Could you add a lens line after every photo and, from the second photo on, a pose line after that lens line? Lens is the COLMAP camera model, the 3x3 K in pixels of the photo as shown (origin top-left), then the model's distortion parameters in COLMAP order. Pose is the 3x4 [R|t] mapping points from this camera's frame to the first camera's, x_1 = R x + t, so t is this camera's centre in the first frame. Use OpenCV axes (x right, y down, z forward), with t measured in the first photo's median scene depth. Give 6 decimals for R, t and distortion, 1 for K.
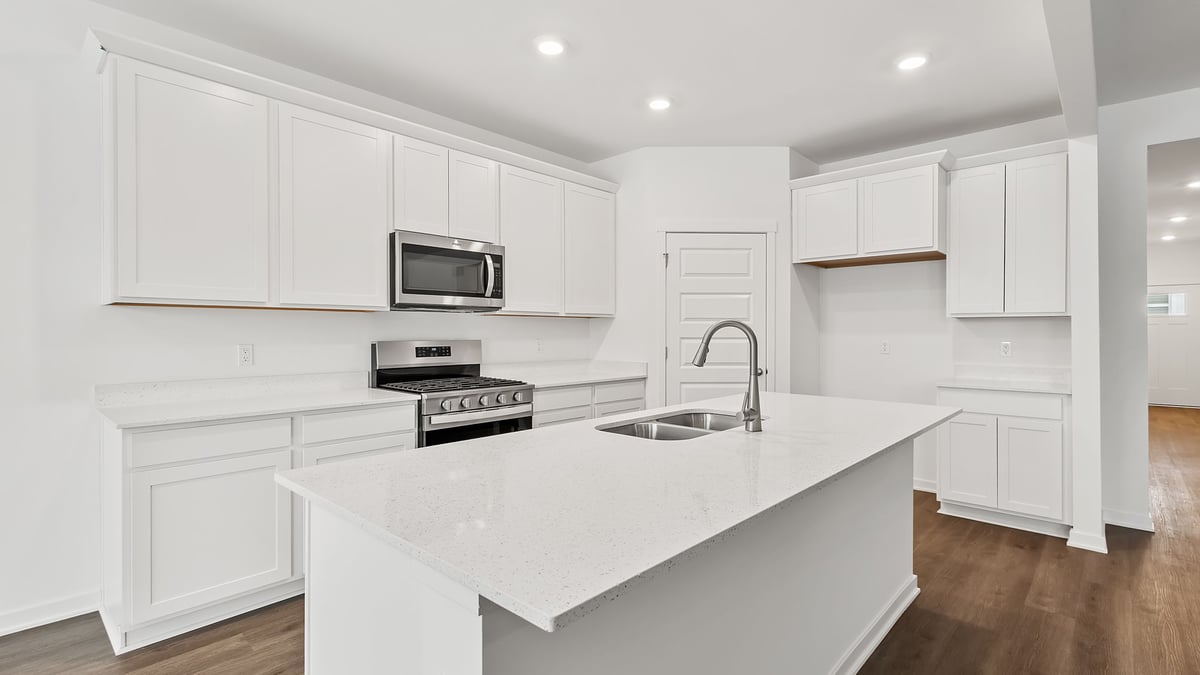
lens RADIAL K [[549.5, 0, 600.0], [0, 549.5, 337.5], [0, 0, 1]] dist [0.004417, 0.000209]
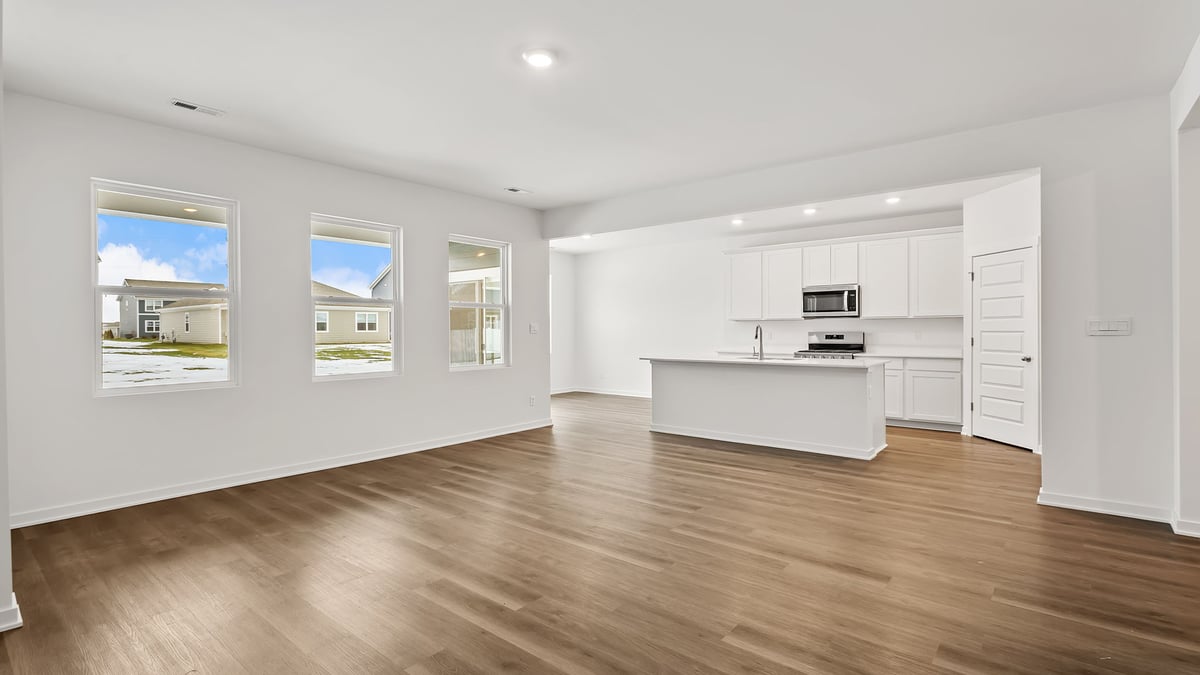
lens RADIAL K [[549.5, 0, 600.0], [0, 549.5, 337.5], [0, 0, 1]] dist [0.004417, 0.000209]
pose [[0.053484, 0.011361, -0.998504, 1.817526], [-0.006786, 0.999916, 0.011013, 0.009983], [0.998546, 0.006187, 0.053557, -0.042511]]
